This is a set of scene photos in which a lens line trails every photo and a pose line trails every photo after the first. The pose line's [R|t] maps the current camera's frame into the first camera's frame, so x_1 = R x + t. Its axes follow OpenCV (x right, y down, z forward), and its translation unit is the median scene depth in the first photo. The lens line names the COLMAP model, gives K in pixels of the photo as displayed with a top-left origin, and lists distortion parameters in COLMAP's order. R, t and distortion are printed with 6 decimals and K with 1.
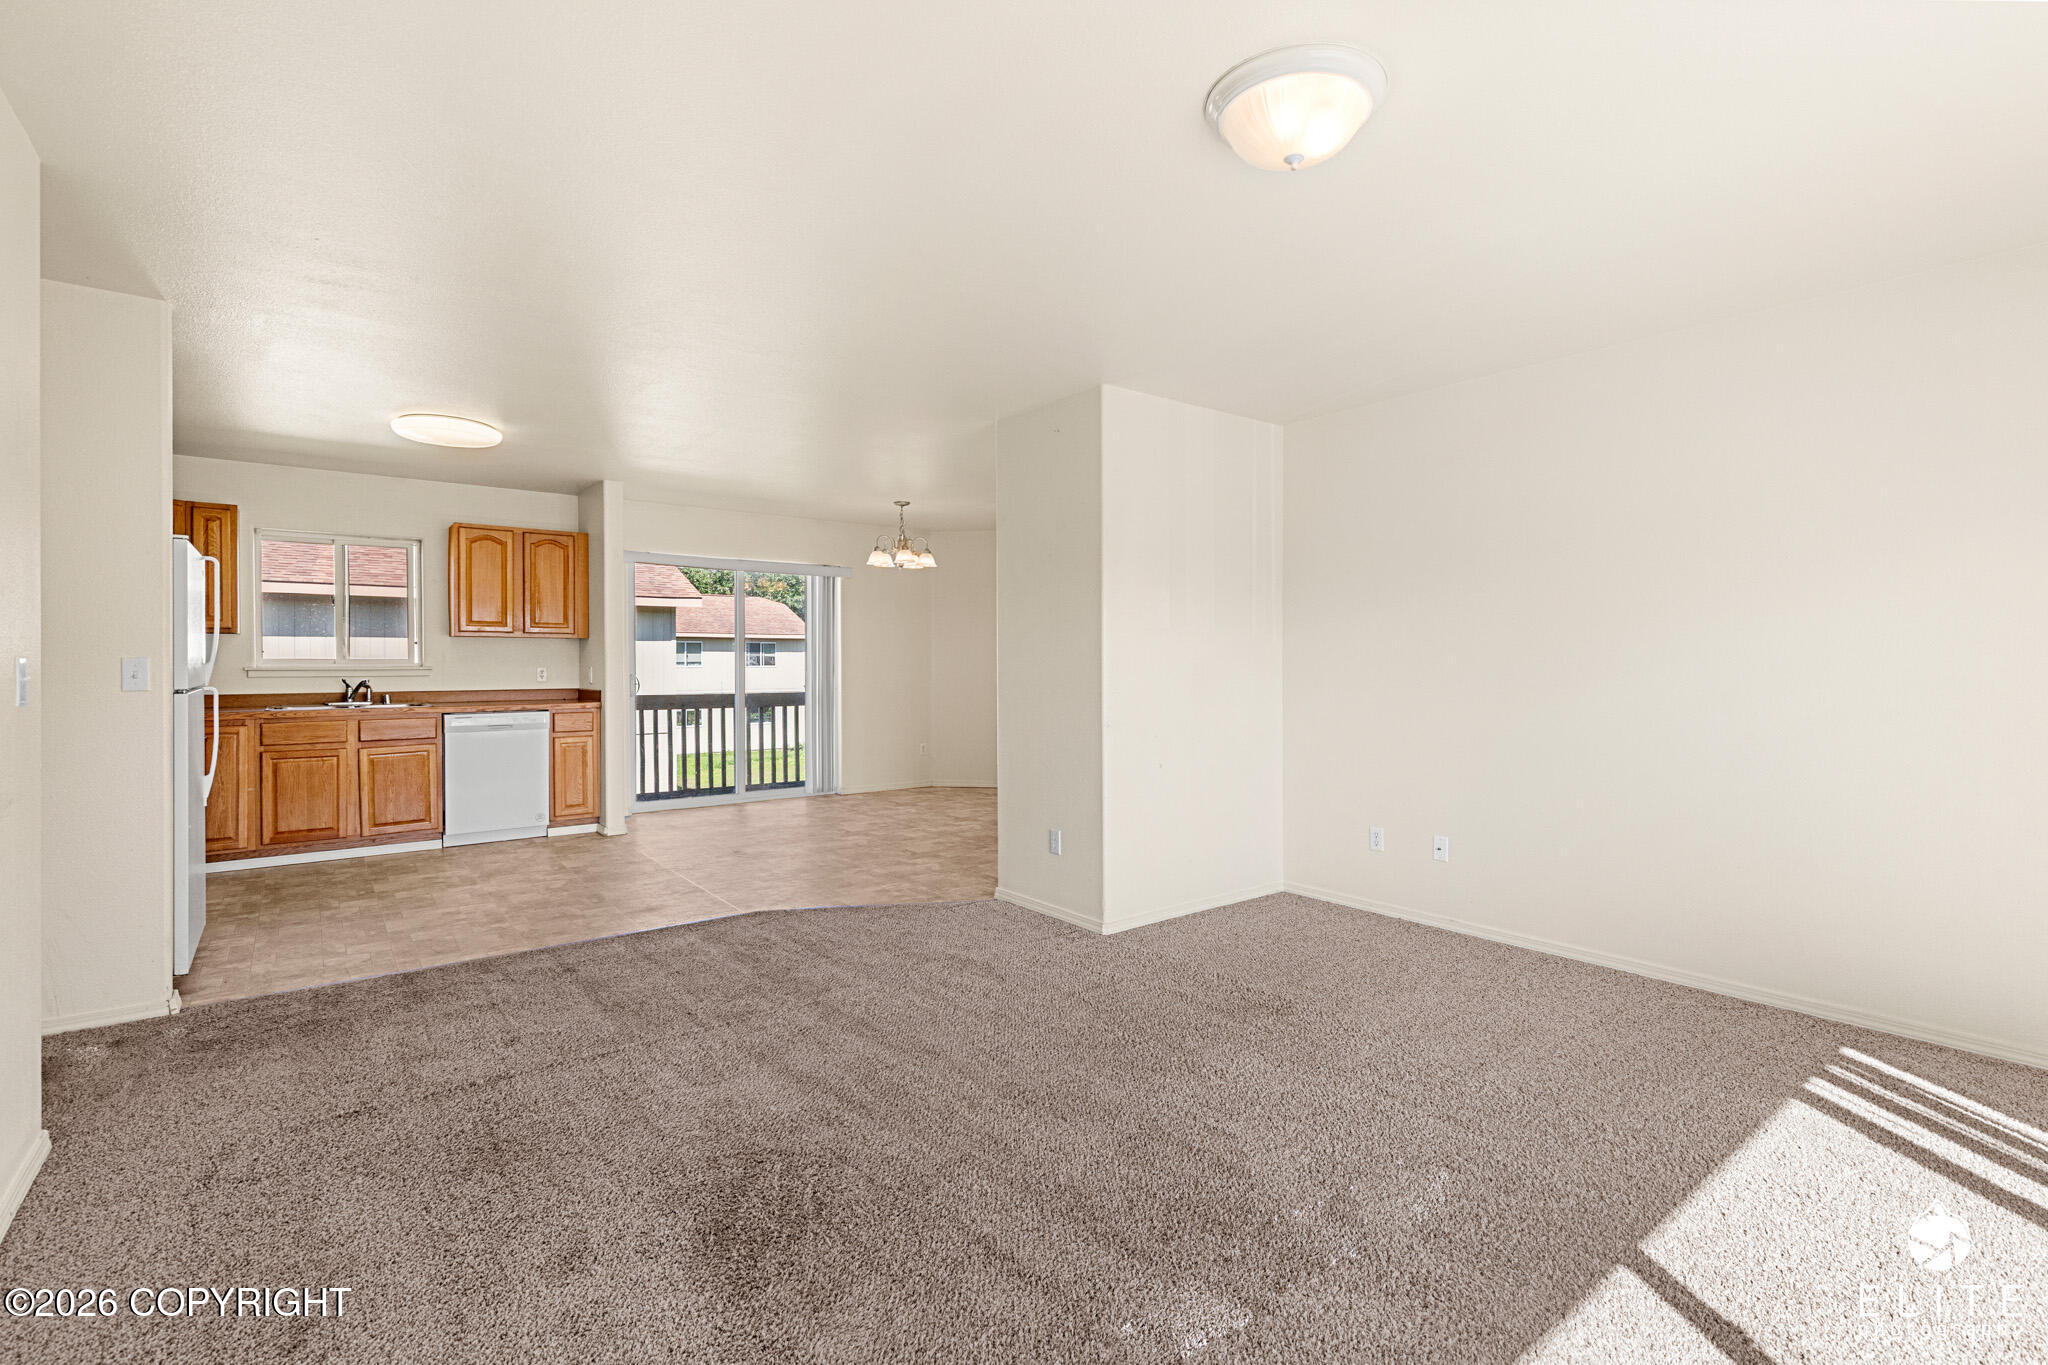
lens RADIAL K [[929.9, 0, 1055.4], [0, 929.9, 677.8], [0, 0, 1]] dist [0.011299, 0.000039]
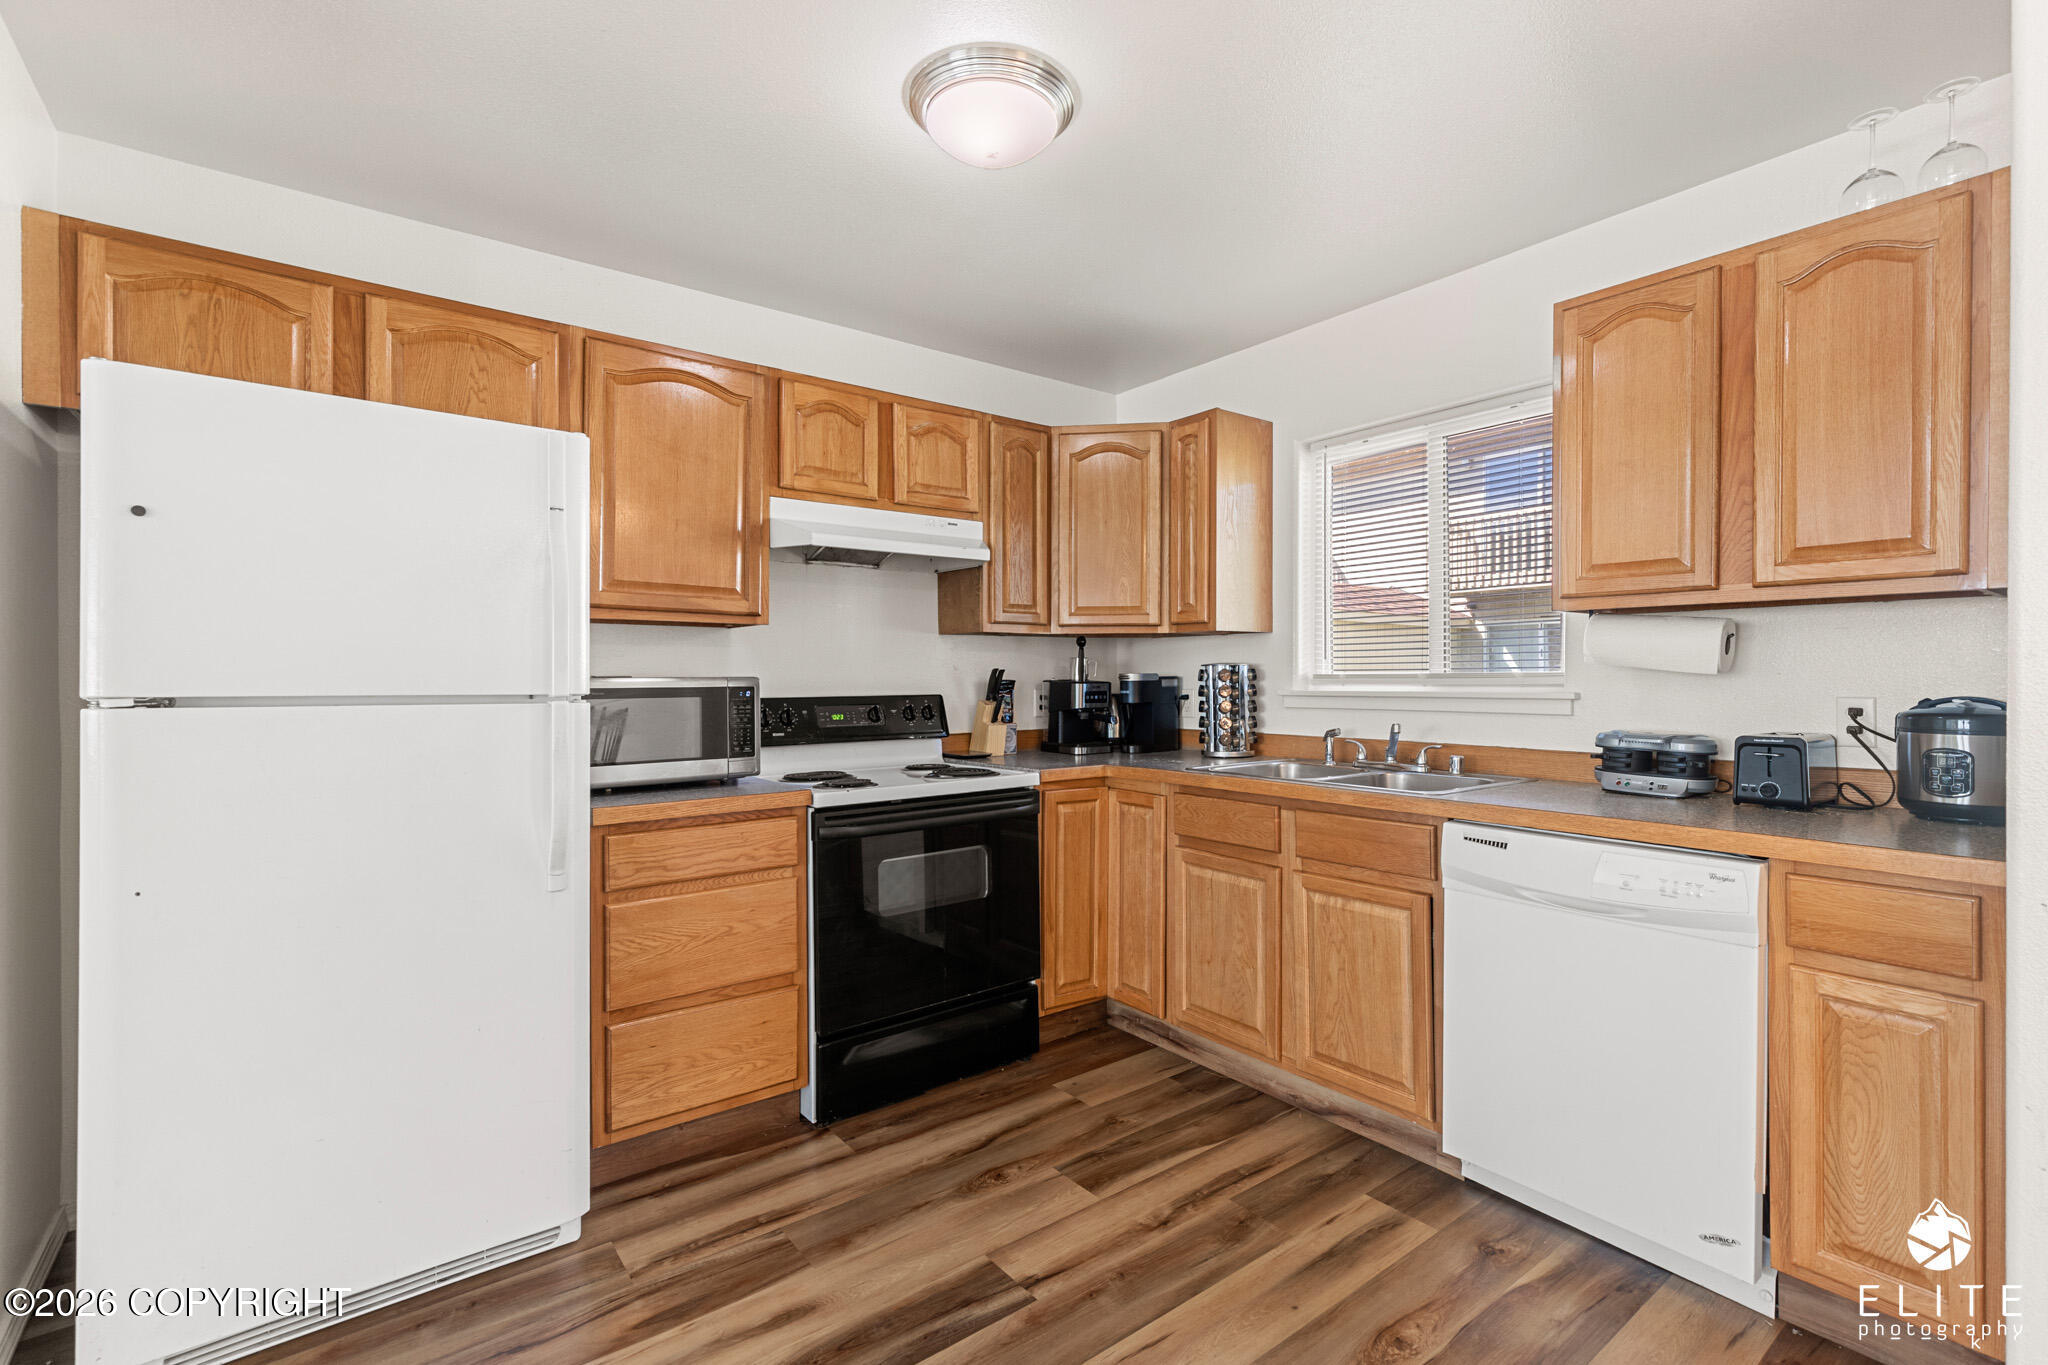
lens RADIAL K [[929.9, 0, 1034.0], [0, 929.9, 674.7], [0, 0, 1]] dist [0.011299, 0.000039]
pose [[-0.019825, -0.006590, -0.999782, -0.267867], [-0.016333, 0.999847, -0.006266, -0.013150], [0.999670, 0.016205, -0.019930, 0.799041]]
